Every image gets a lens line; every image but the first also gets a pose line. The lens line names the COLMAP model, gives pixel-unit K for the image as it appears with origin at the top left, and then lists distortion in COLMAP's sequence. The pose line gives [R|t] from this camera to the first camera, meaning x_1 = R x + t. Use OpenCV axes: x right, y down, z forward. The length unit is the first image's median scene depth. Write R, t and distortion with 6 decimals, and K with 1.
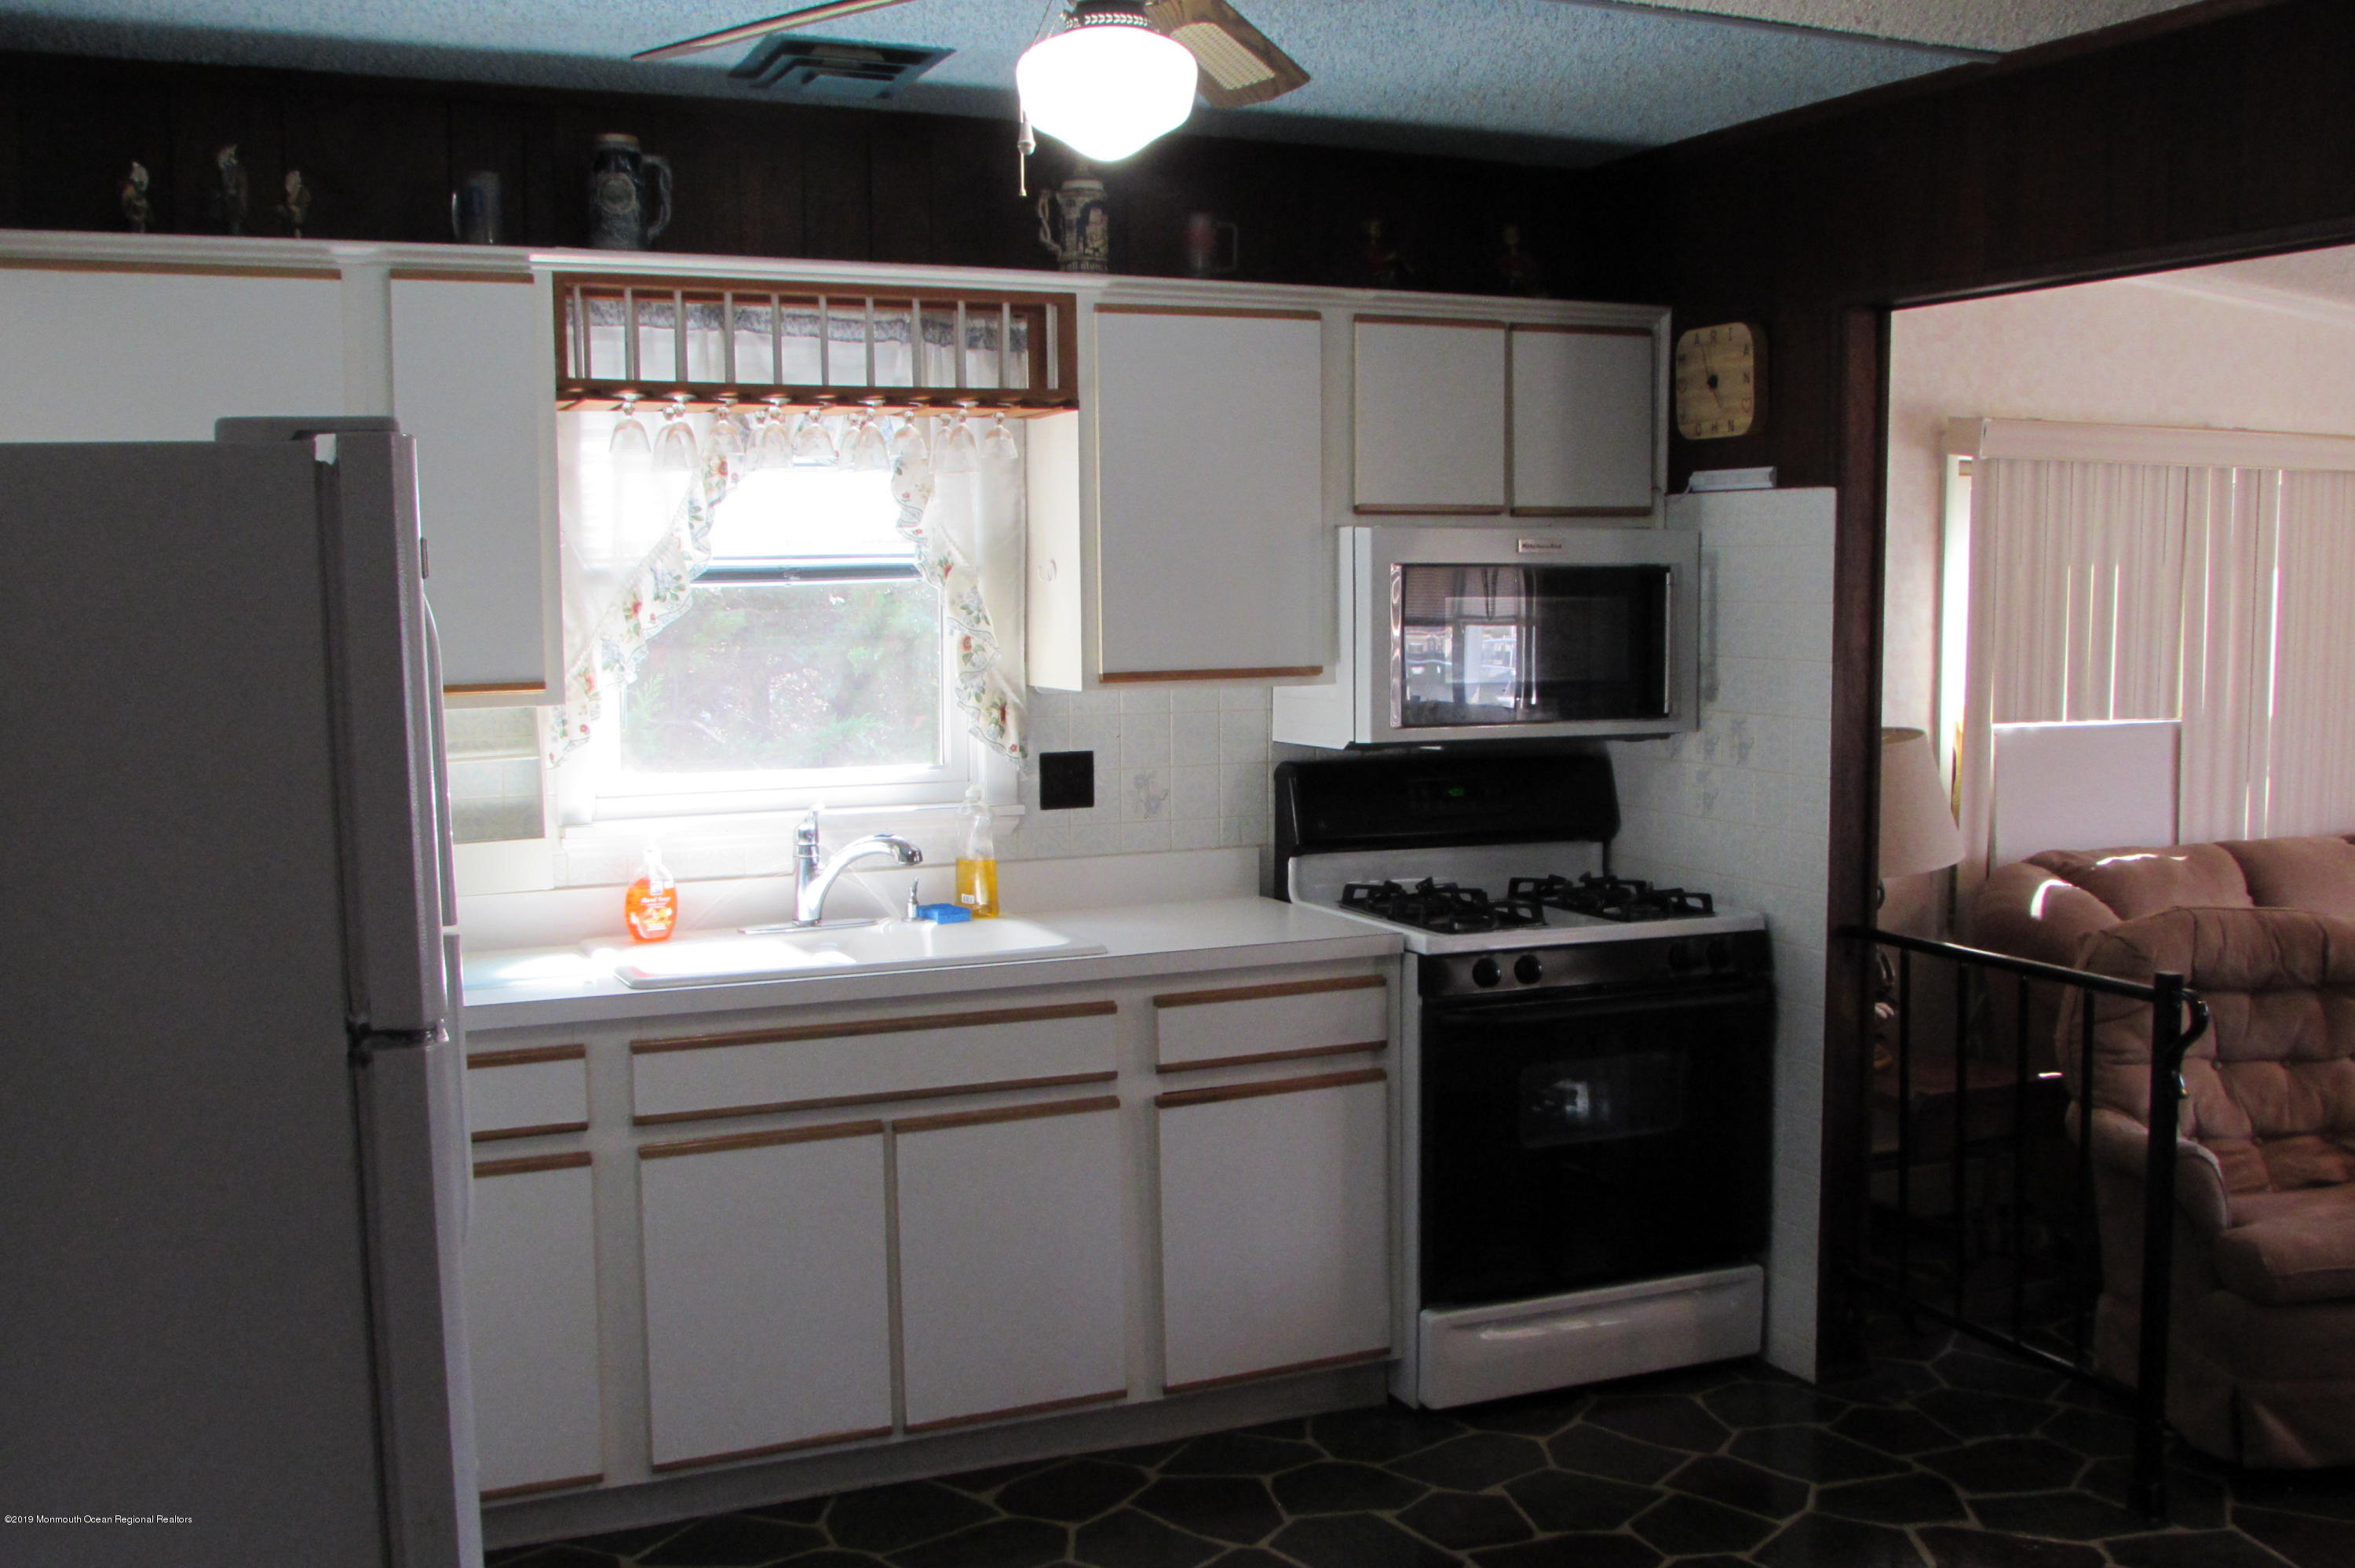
lens RADIAL K [[2261.8, 0, 1177.5], [0, 2261.8, 784.0], [0, 0, 1]] dist [-0.067504, 0.001481]
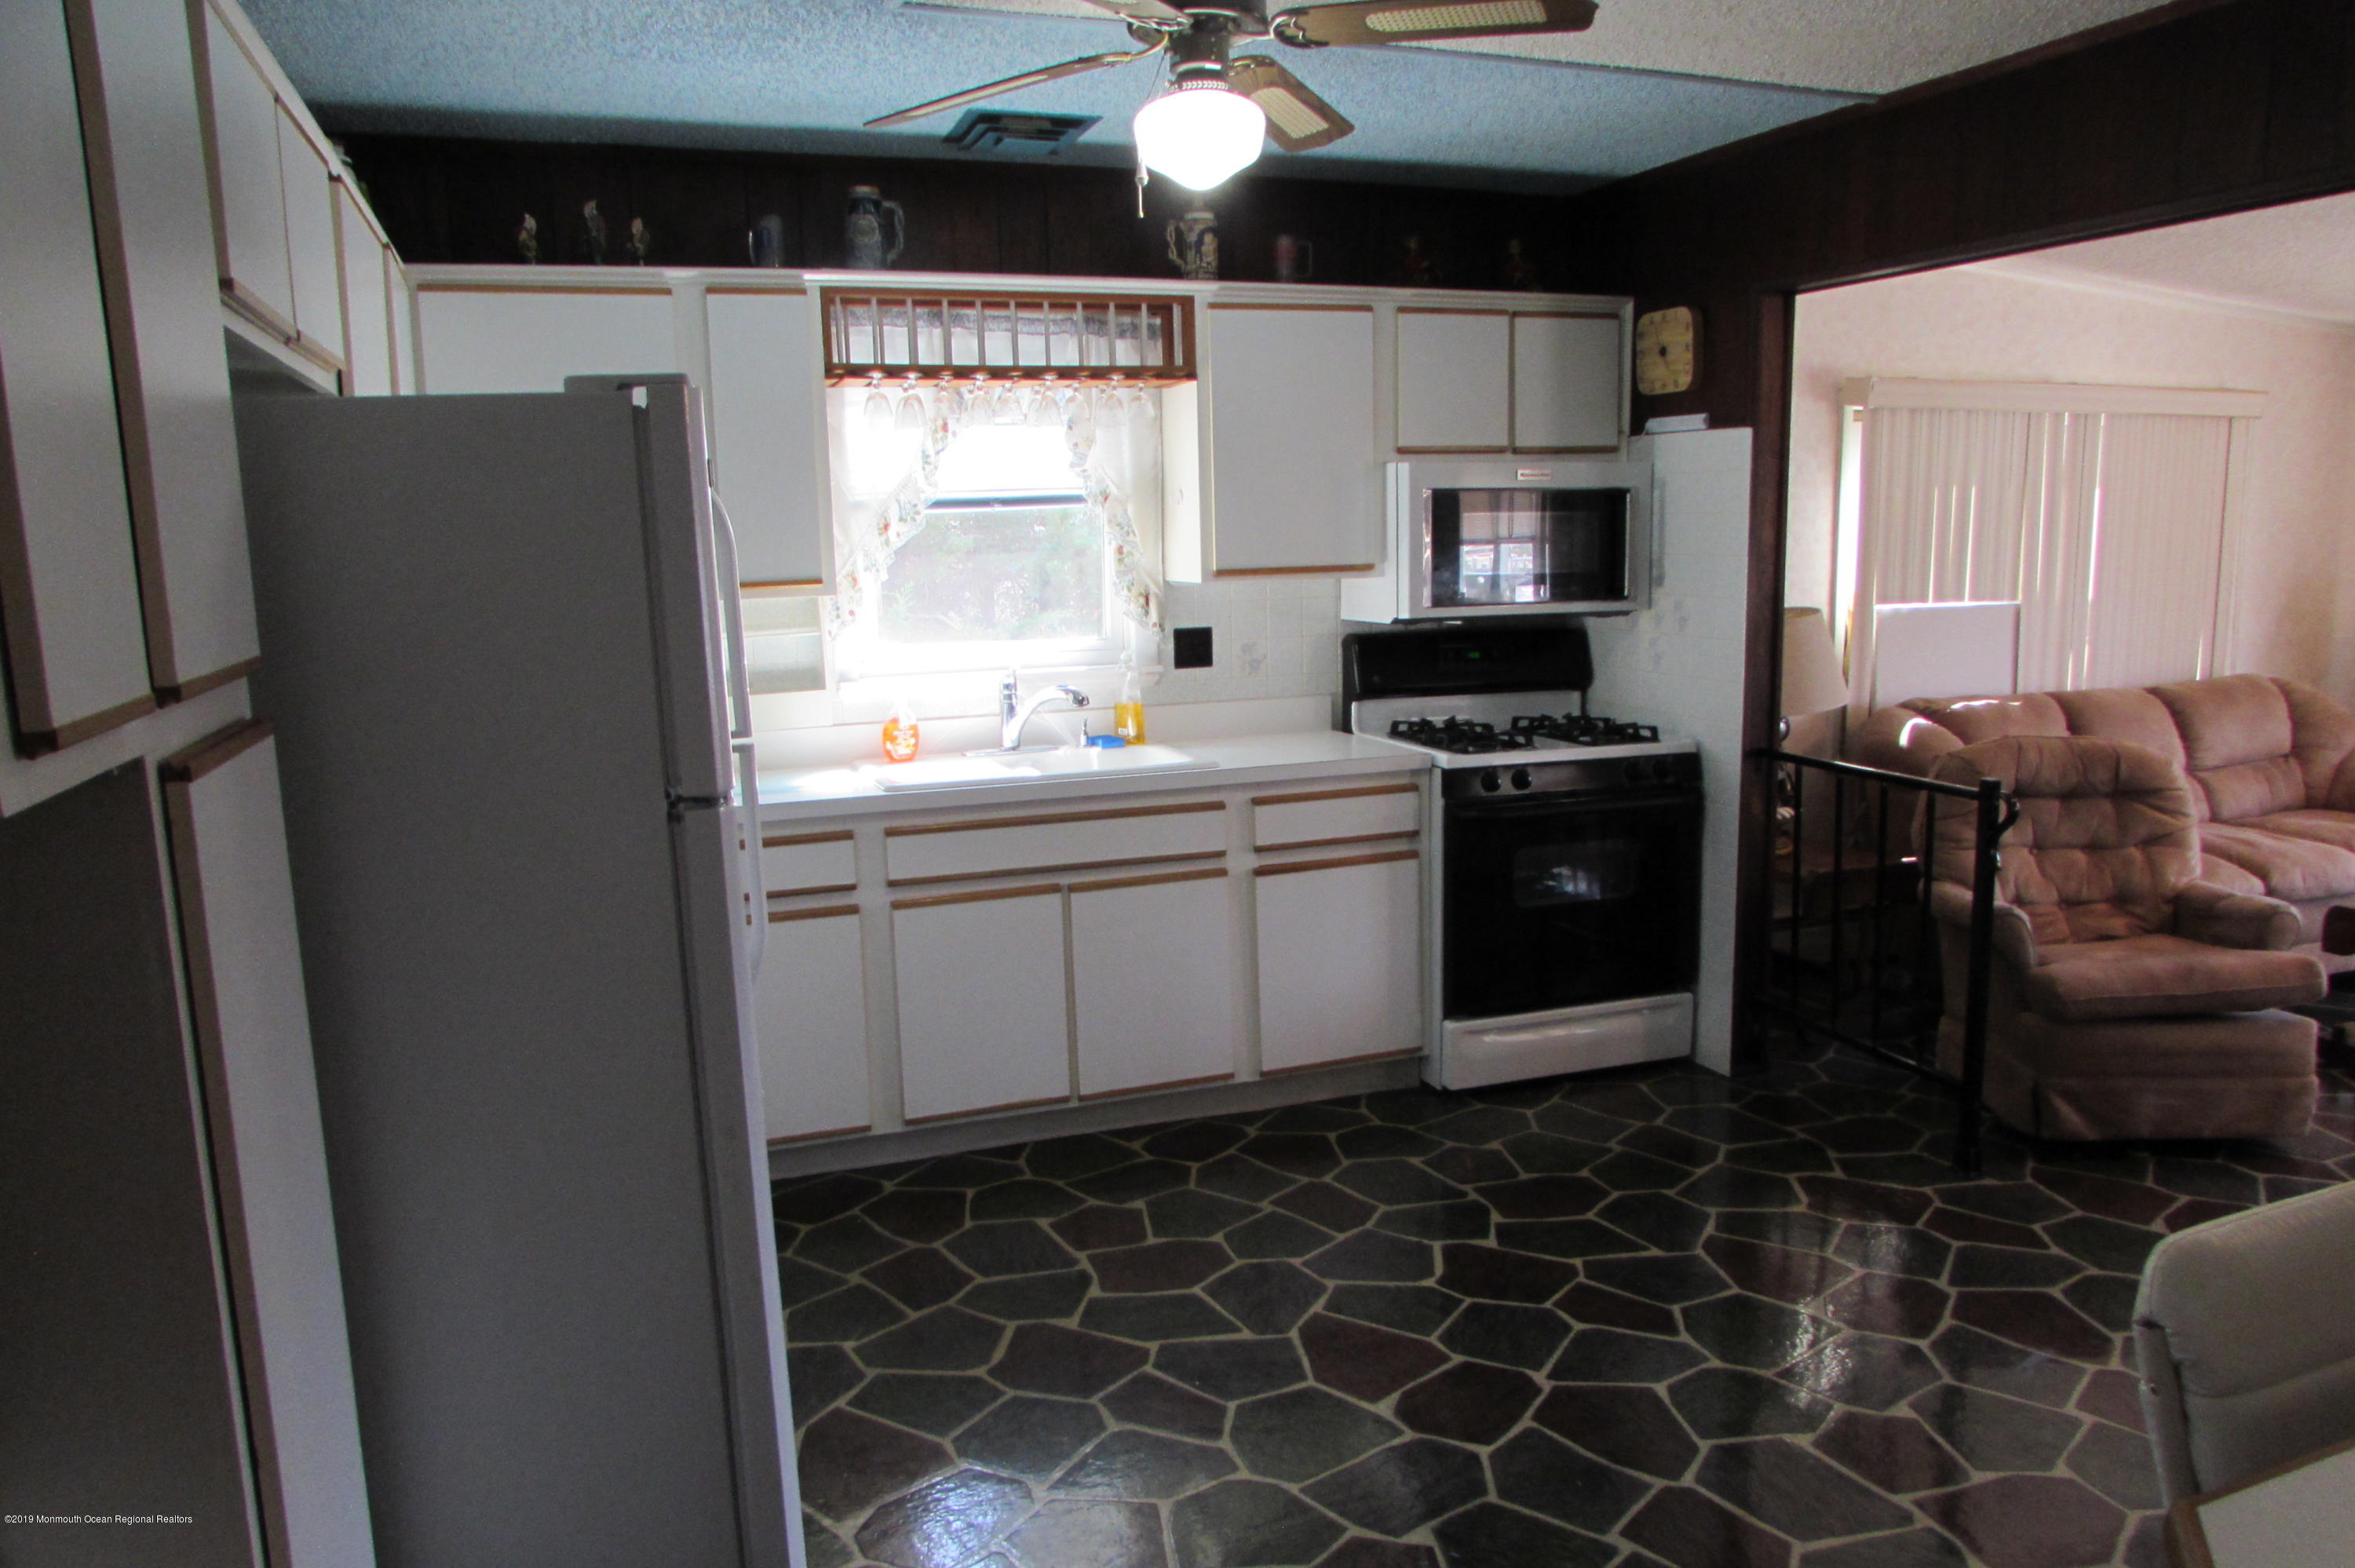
lens RADIAL K [[1619.5, 0, 1177.5], [0, 1619.5, 784.0], [0, 0, 1]] dist [-0.050268, 0.006005]
pose [[0.997209, -0.002897, -0.074599, 0.018132], [0.008214, 0.997437, 0.071075, 0.012308], [0.074202, -0.071490, 0.994677, -0.011116]]
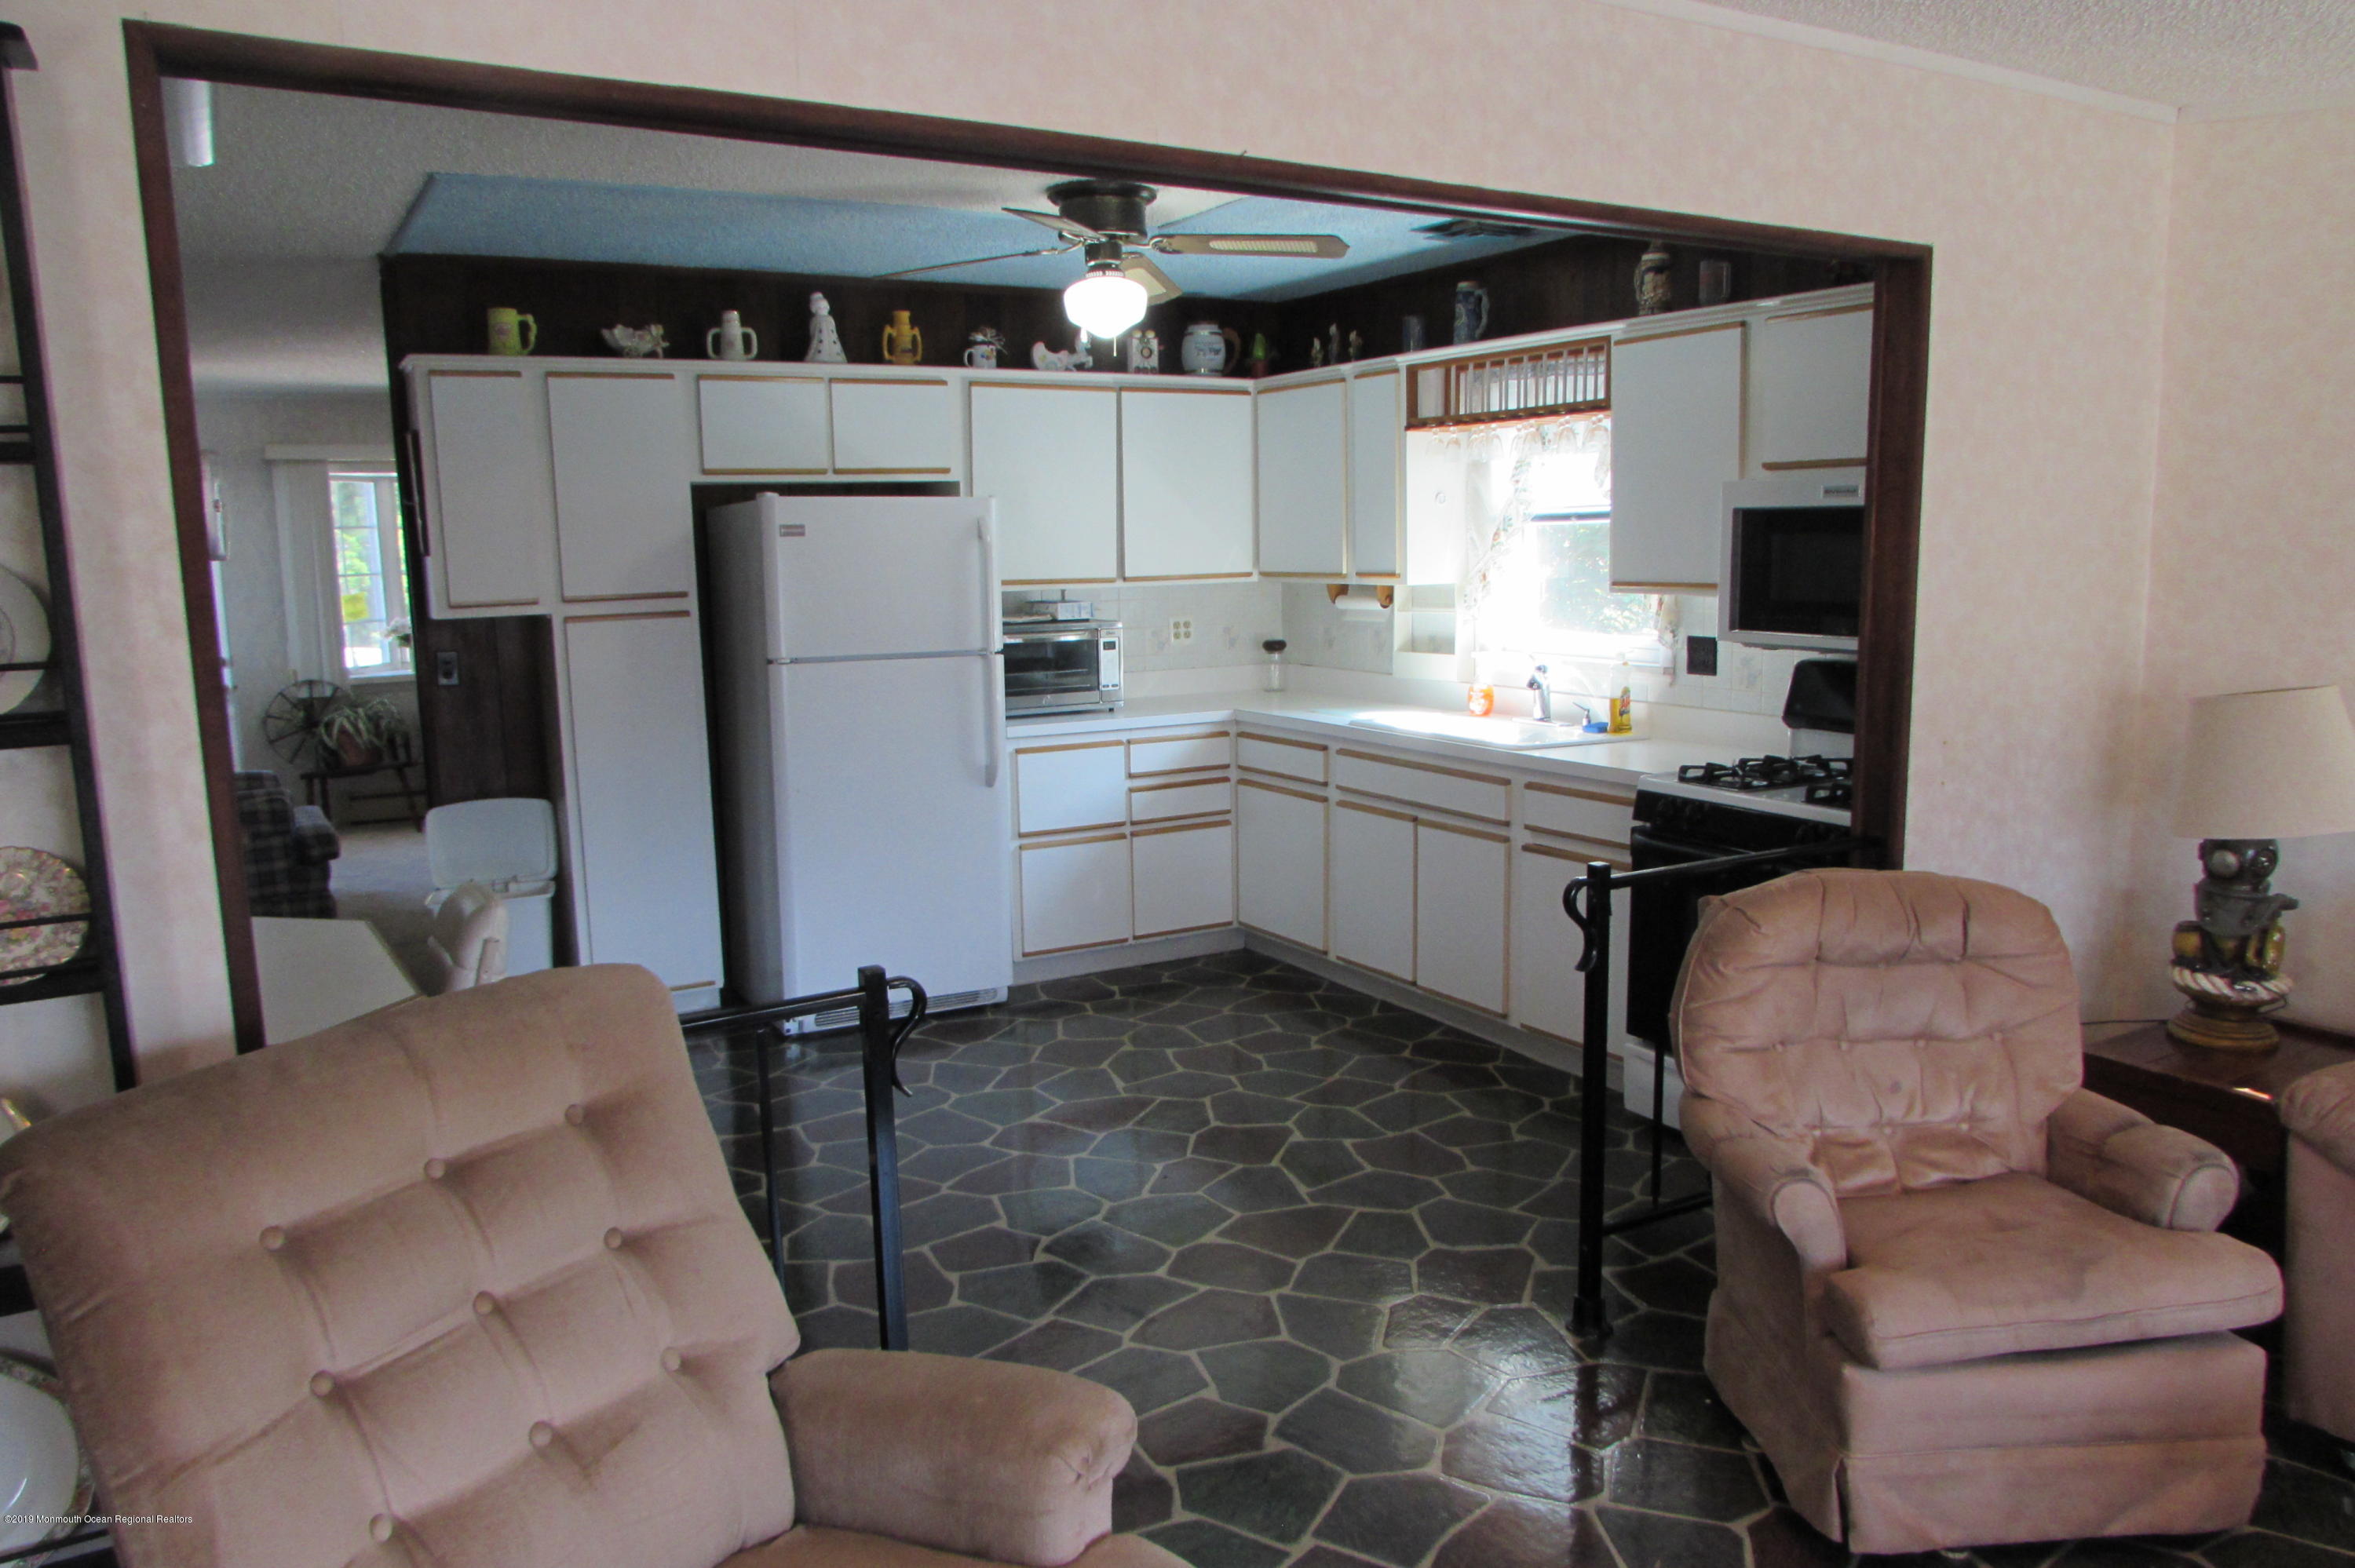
lens RADIAL K [[1649.1, 0, 1178.7], [0, 1649.1, 750.5], [0, 0, 1]] dist [0.001968, 0.000256]
pose [[0.134615, 0.139149, -0.981079, 1.053795], [-0.070903, 0.988906, 0.130530, -0.061421], [0.988358, 0.051990, 0.142988, 0.549402]]
